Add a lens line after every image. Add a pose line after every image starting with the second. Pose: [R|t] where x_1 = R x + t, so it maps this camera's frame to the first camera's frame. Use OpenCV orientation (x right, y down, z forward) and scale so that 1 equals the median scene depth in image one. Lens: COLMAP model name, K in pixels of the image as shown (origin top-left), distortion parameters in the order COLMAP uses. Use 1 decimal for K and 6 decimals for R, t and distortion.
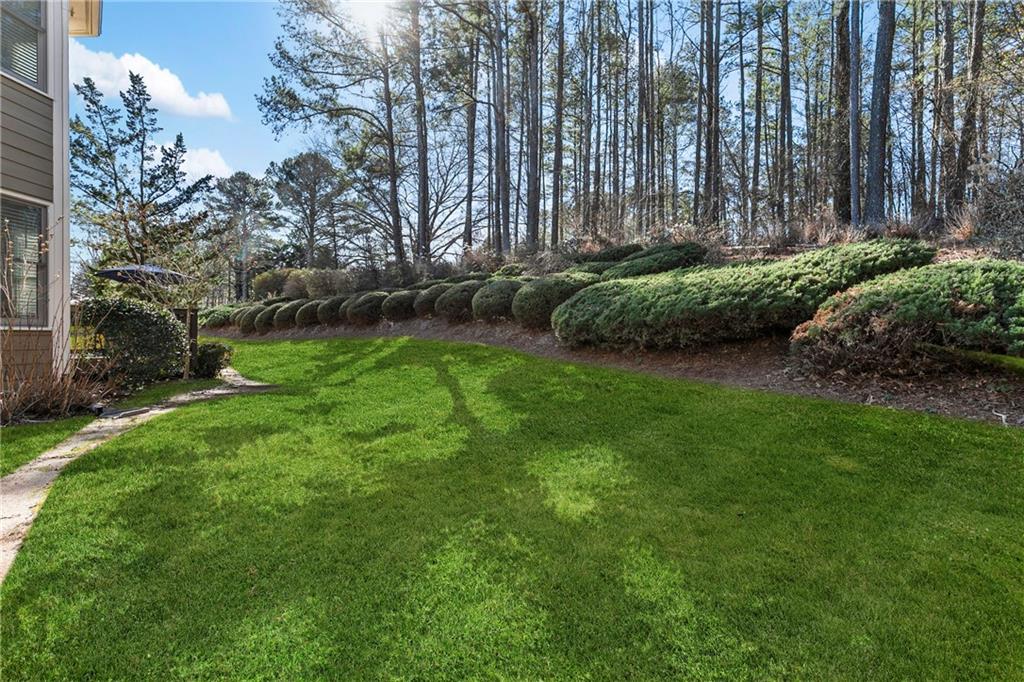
lens RADIAL K [[463.9, 0, 512.7], [0, 463.9, 341.2], [0, 0, 1]] dist [0.000801, -0.000083]
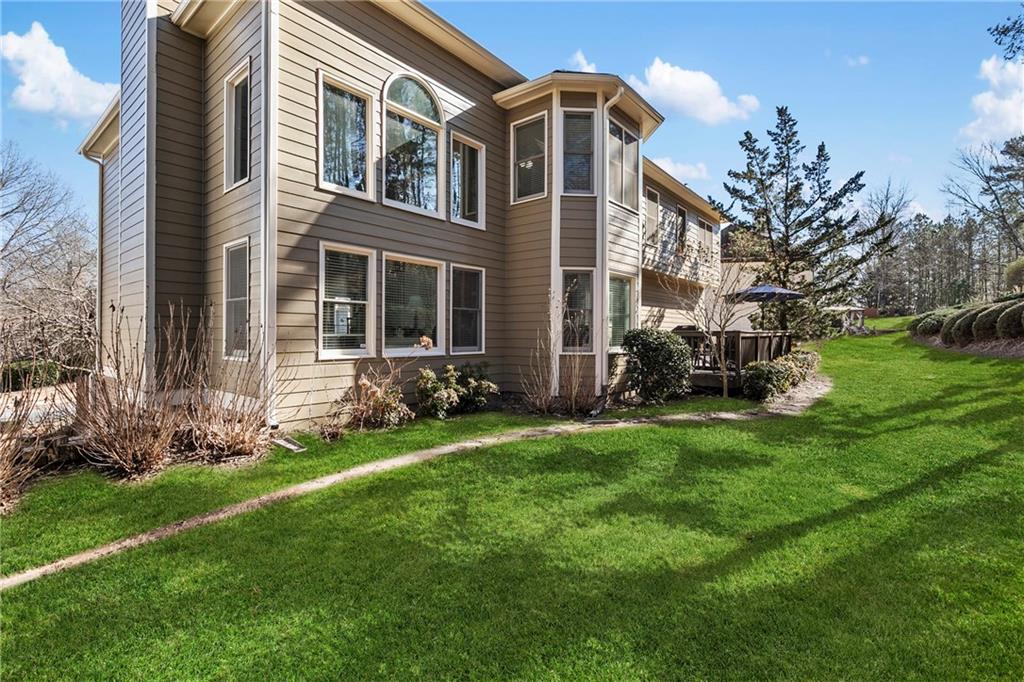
lens RADIAL K [[463.9, 0, 512.8], [0, 463.9, 335.2], [0, 0, 1]] dist [0.000801, -0.000083]
pose [[0.133066, 0.002490, -0.991104, 0.176610], [-0.011028, 0.999939, 0.001031, -0.034765], [0.991046, 0.010793, 0.133086, 0.230870]]
